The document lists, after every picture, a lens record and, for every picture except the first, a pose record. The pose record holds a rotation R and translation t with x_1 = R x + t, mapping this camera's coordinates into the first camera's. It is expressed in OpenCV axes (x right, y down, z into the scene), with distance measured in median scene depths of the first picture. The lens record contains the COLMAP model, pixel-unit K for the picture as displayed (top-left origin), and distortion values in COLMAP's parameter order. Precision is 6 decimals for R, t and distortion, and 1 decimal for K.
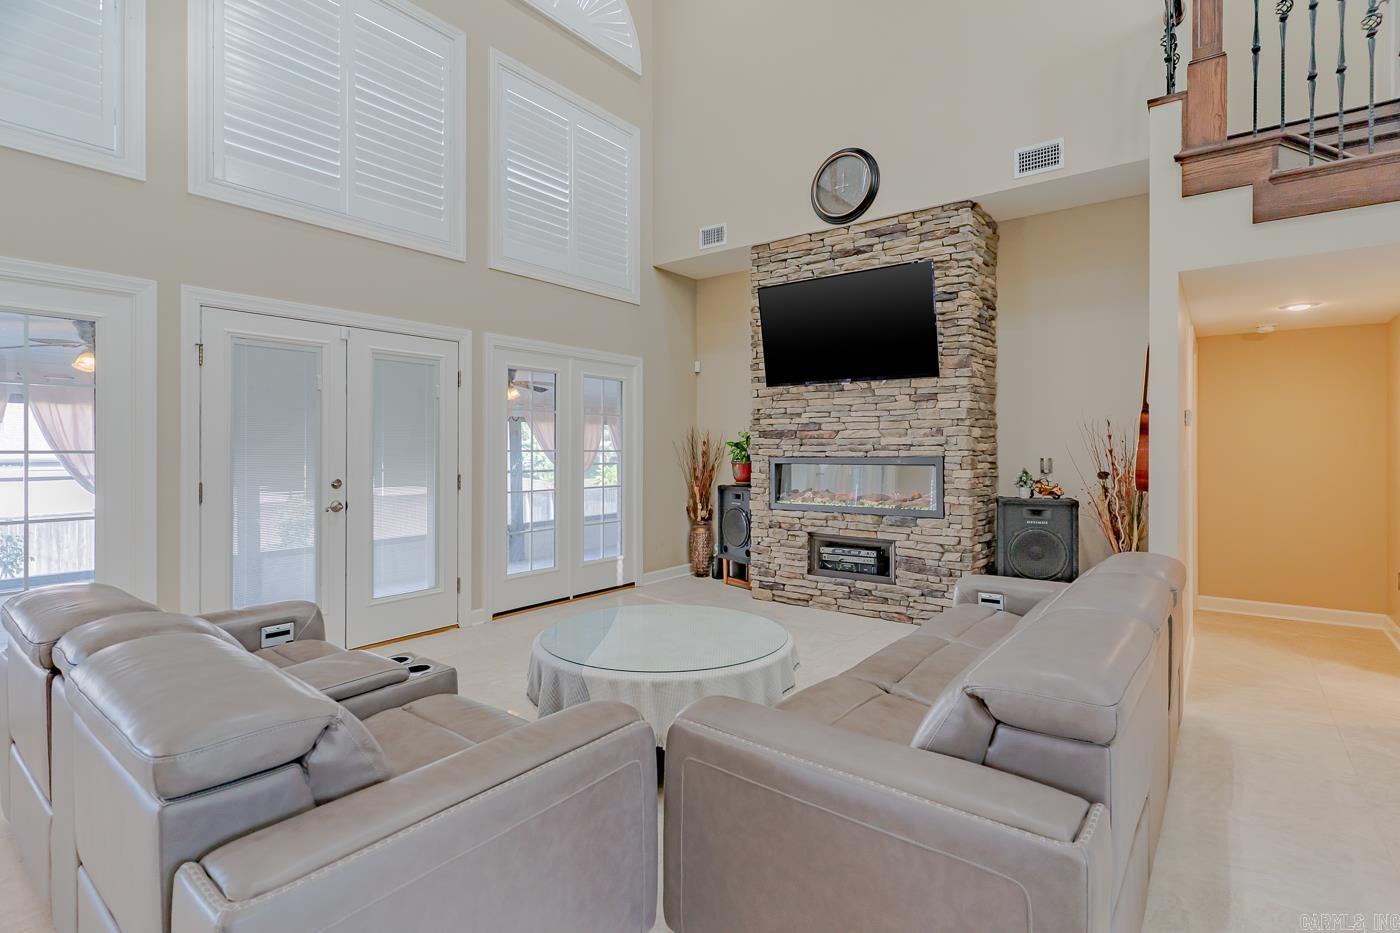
lens RADIAL K [[676.8, 0, 700.2], [0, 676.8, 448.0], [0, 0, 1]] dist [0.002038, 0.000044]
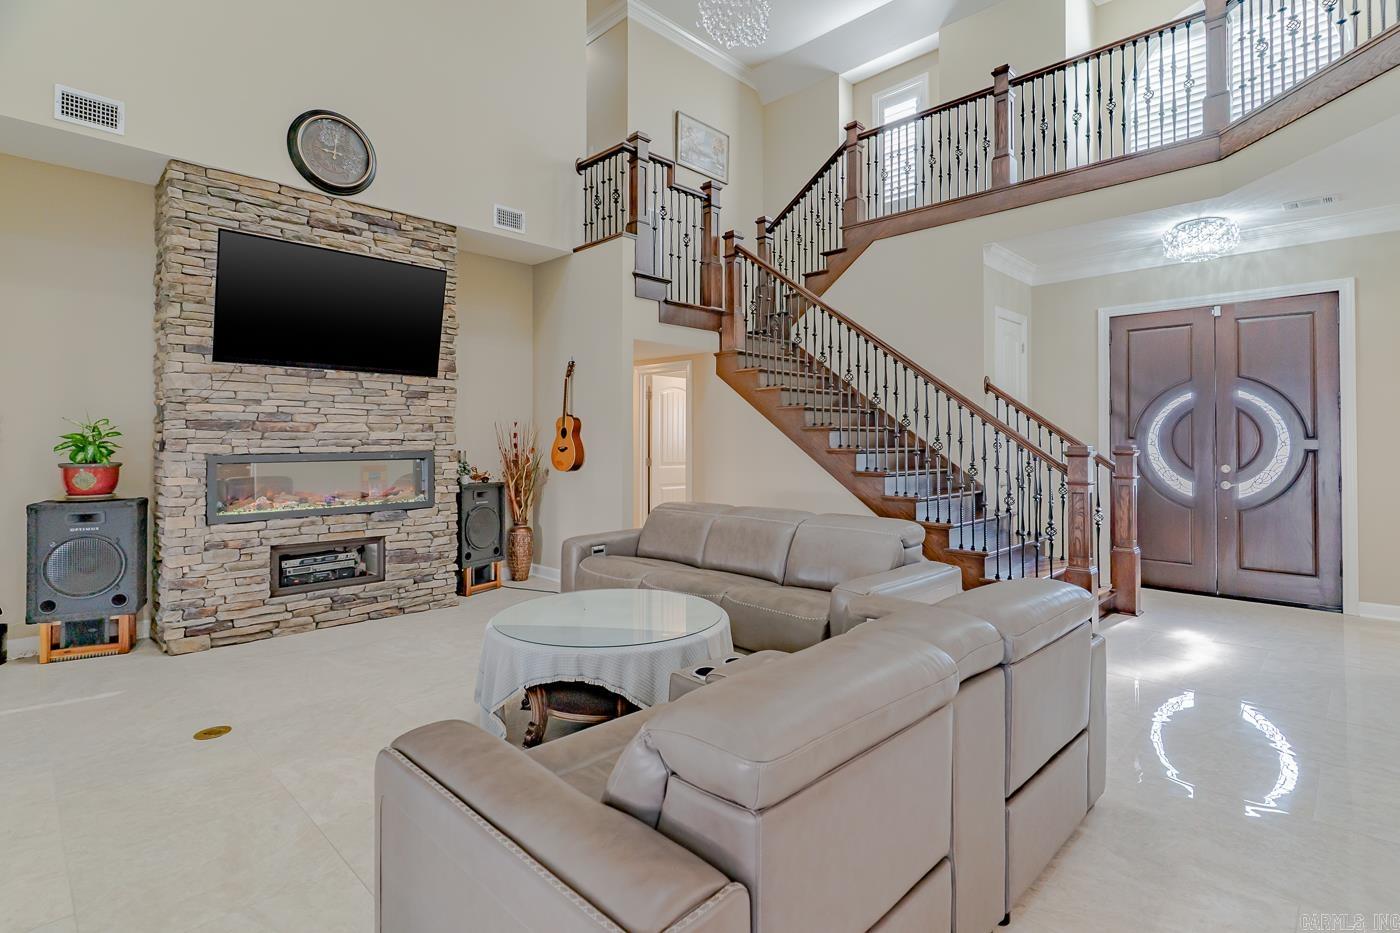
lens RADIAL K [[680.2, 0, 704.3], [0, 680.2, 432.9], [0, 0, 1]] dist [0.006573, 0.000142]
pose [[0.115309, 0.012428, 0.993252, -0.636417], [-0.000924, 0.999923, -0.012404, -0.002548], [-0.993329, 0.000513, 0.115312, 0.409372]]
